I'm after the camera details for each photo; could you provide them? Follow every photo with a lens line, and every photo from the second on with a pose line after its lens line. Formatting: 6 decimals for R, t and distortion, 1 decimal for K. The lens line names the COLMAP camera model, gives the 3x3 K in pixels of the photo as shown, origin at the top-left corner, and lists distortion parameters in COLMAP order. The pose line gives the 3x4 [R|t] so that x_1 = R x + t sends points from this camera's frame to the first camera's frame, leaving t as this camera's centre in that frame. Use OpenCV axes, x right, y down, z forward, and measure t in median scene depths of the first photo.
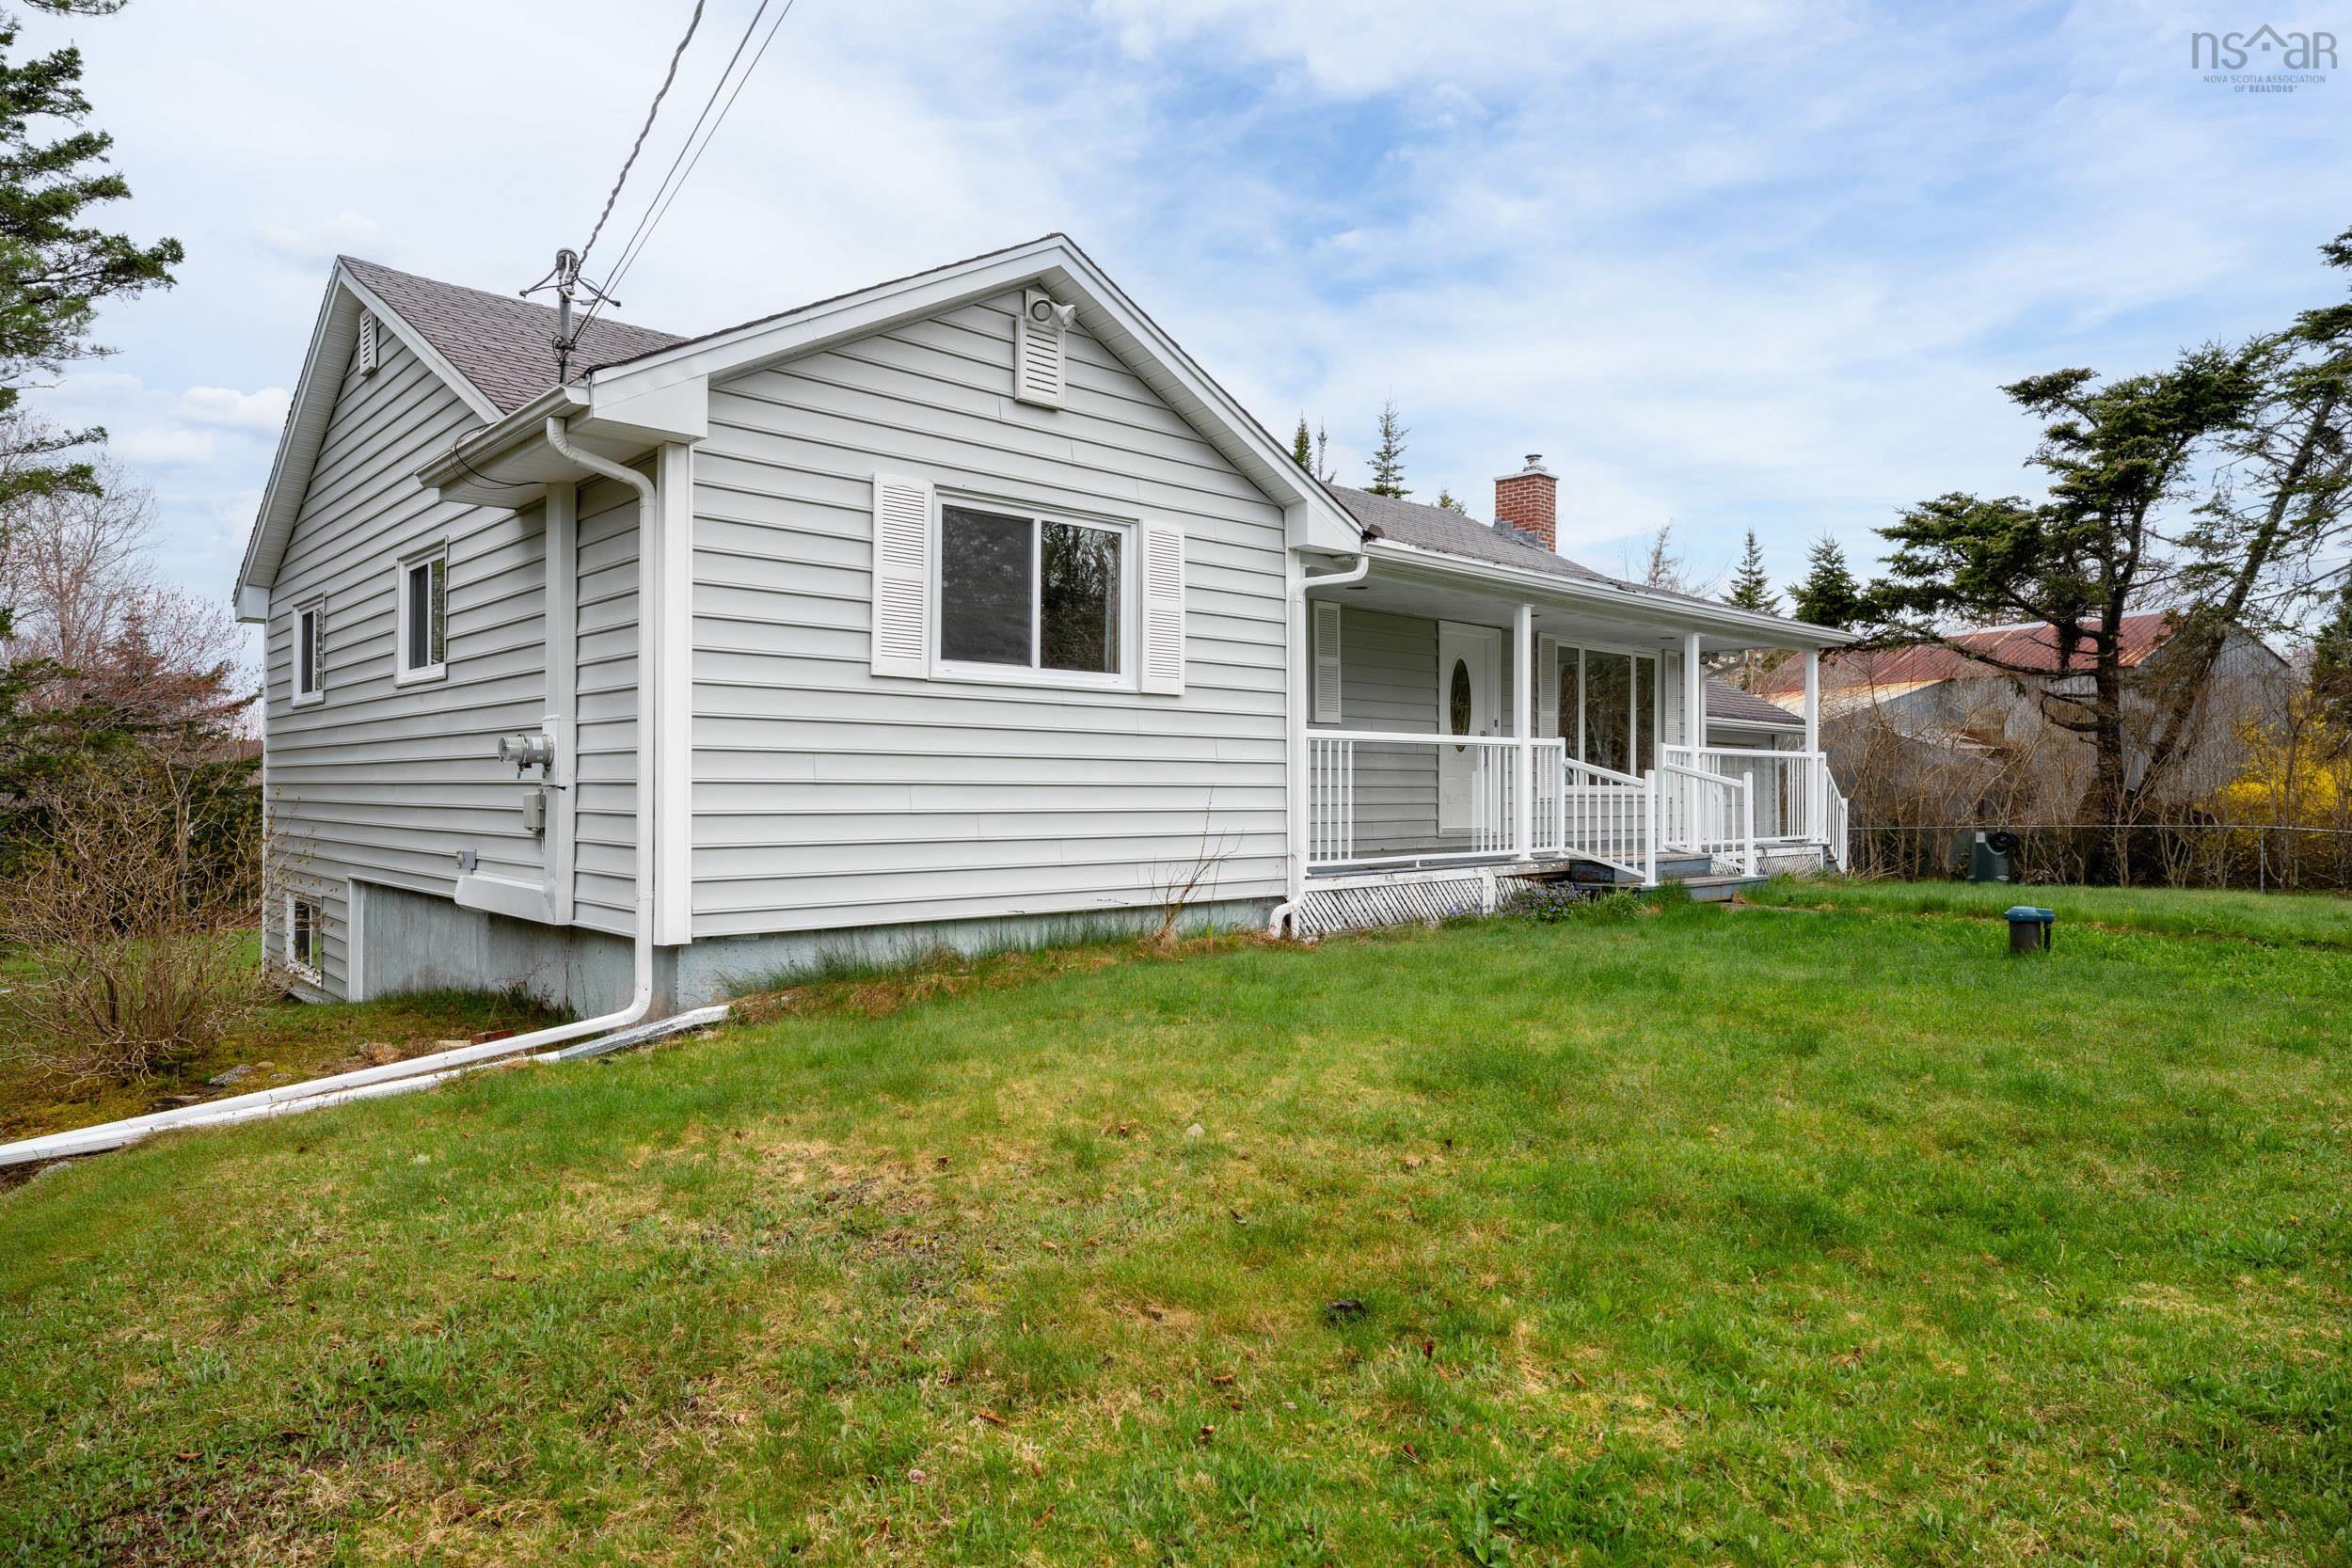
lens RADIAL K [[1358.7, 0, 1176.0], [0, 1358.7, 784.0], [0, 0, 1]] dist [-0.003650, -0.000382]
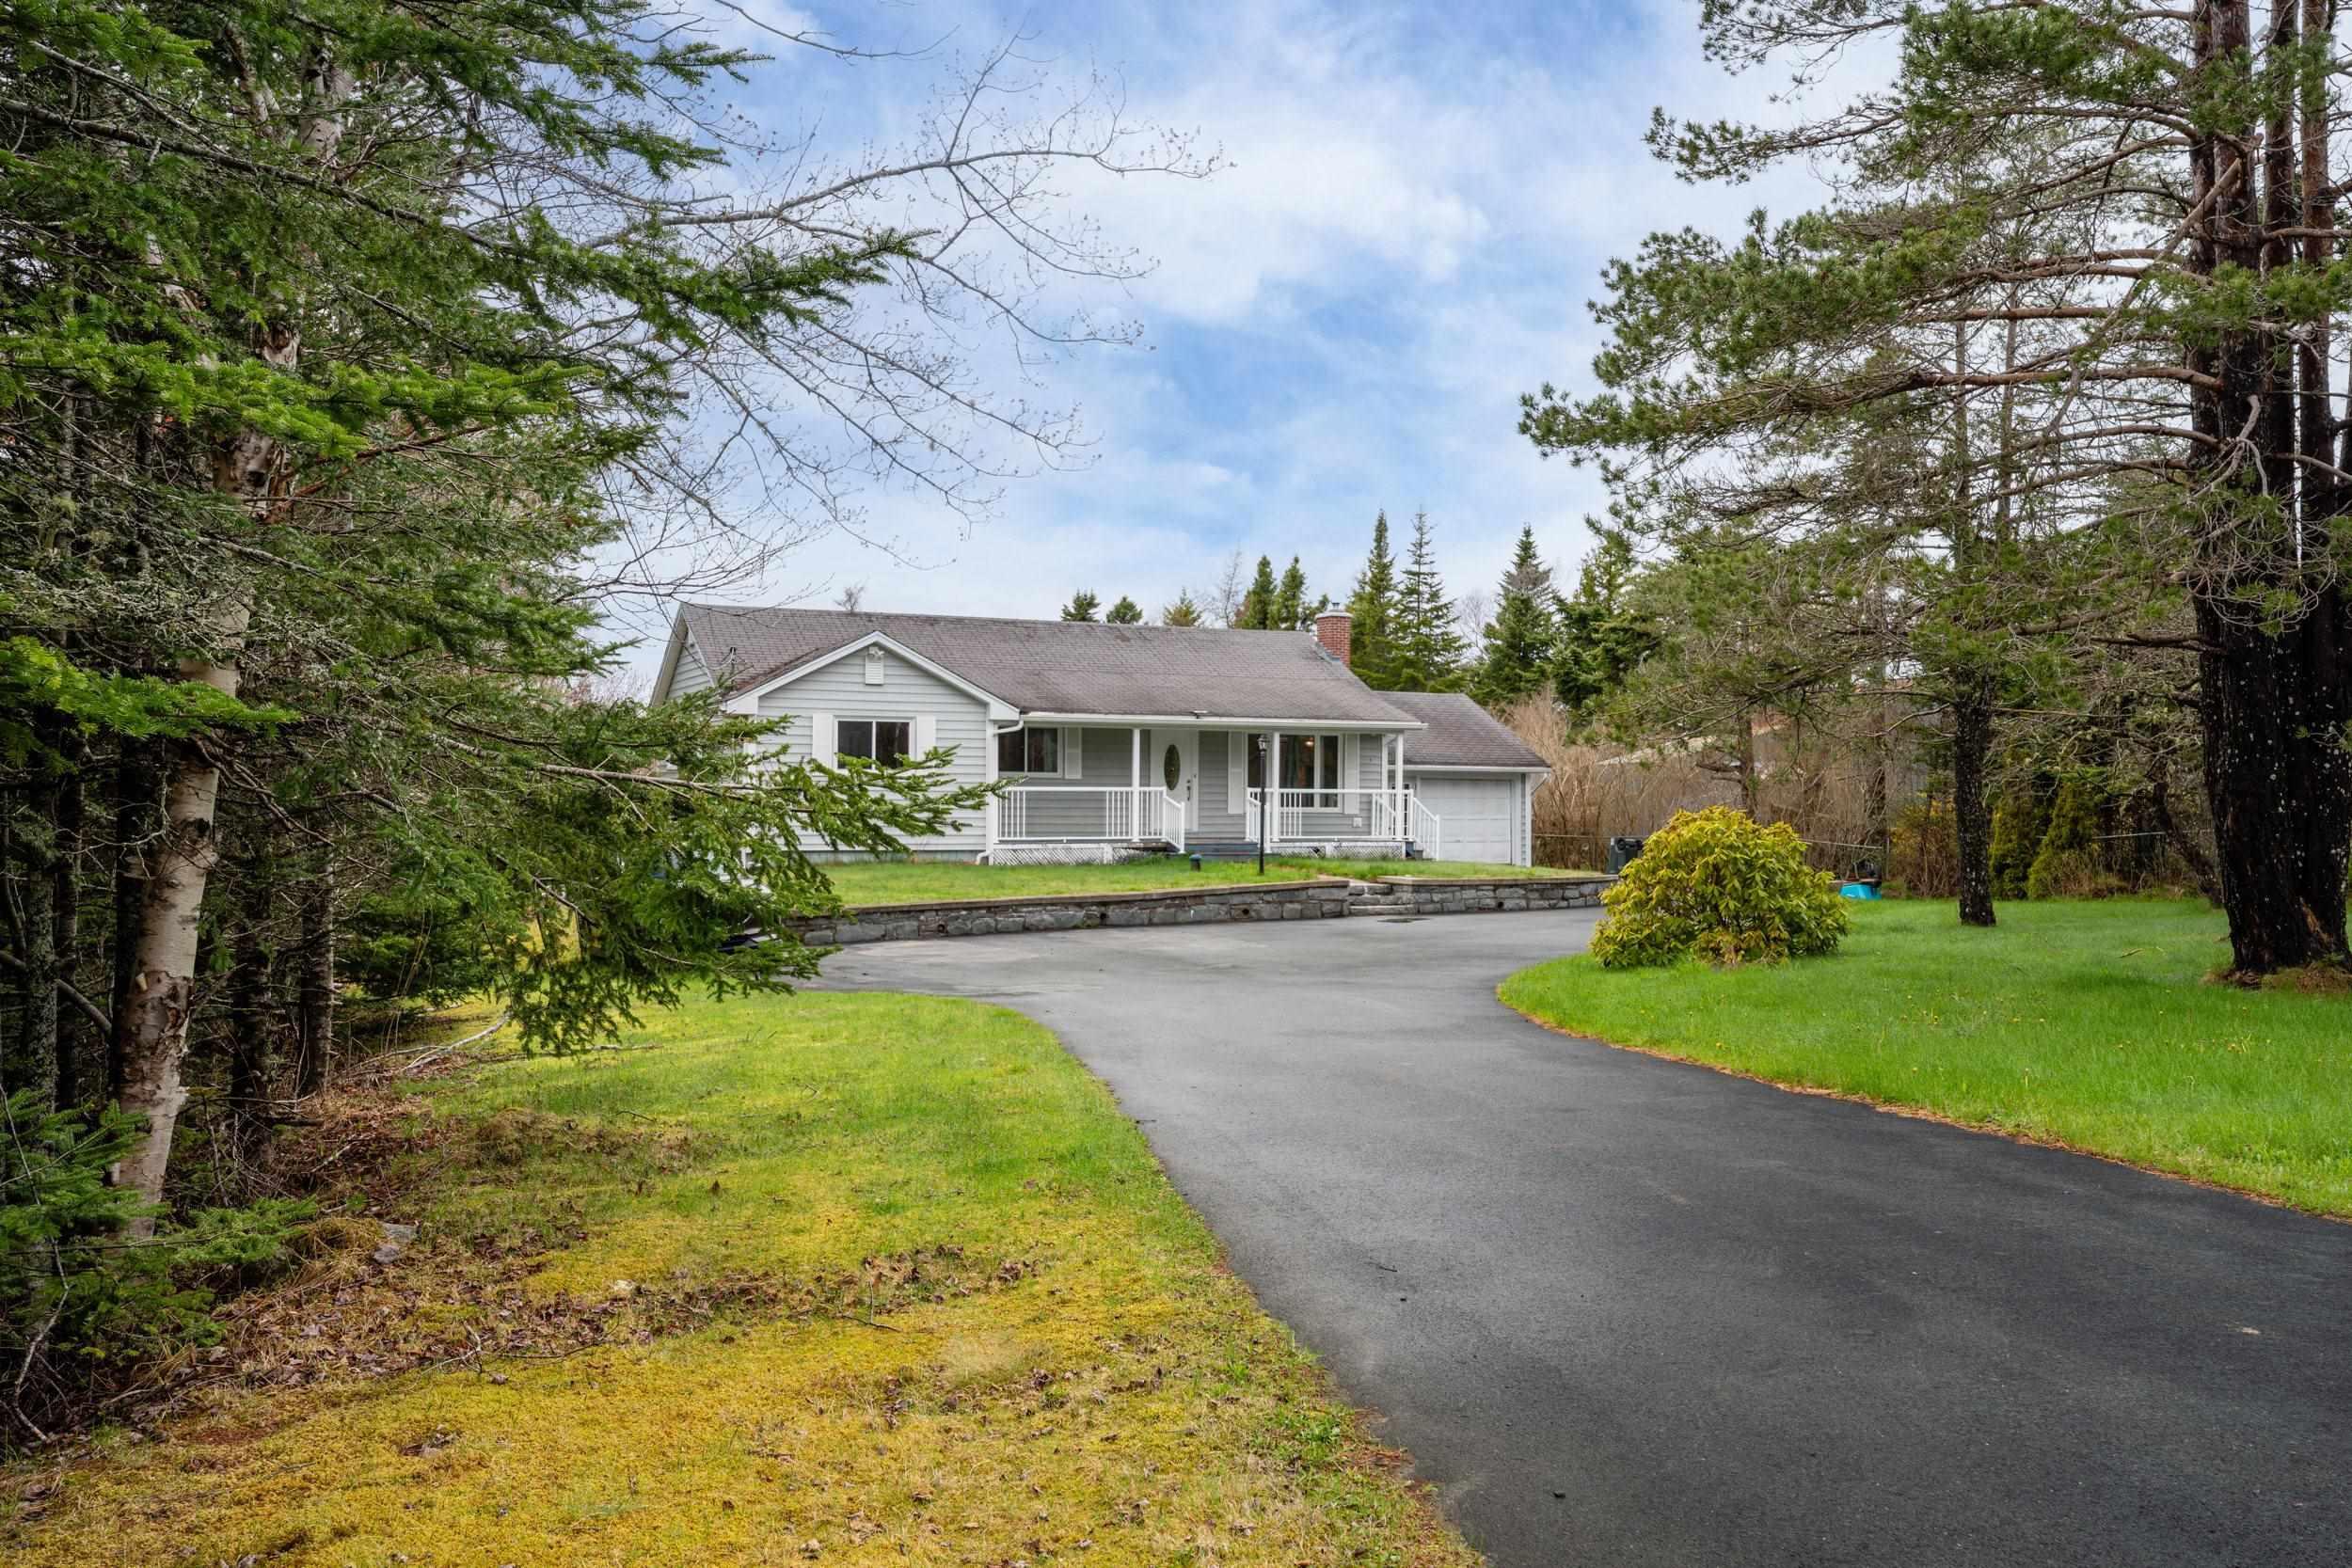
lens RADIAL K [[1887.0, 0, 1176.0], [0, 1887.0, 784.0], [0, 0, 1]] dist [0.001994, 0.000146]
pose [[0.950531, -0.007524, -0.310538, 1.478060], [0.003847, 0.999915, -0.012452, -0.000273], [0.310605, 0.010641, 0.950479, -2.246108]]
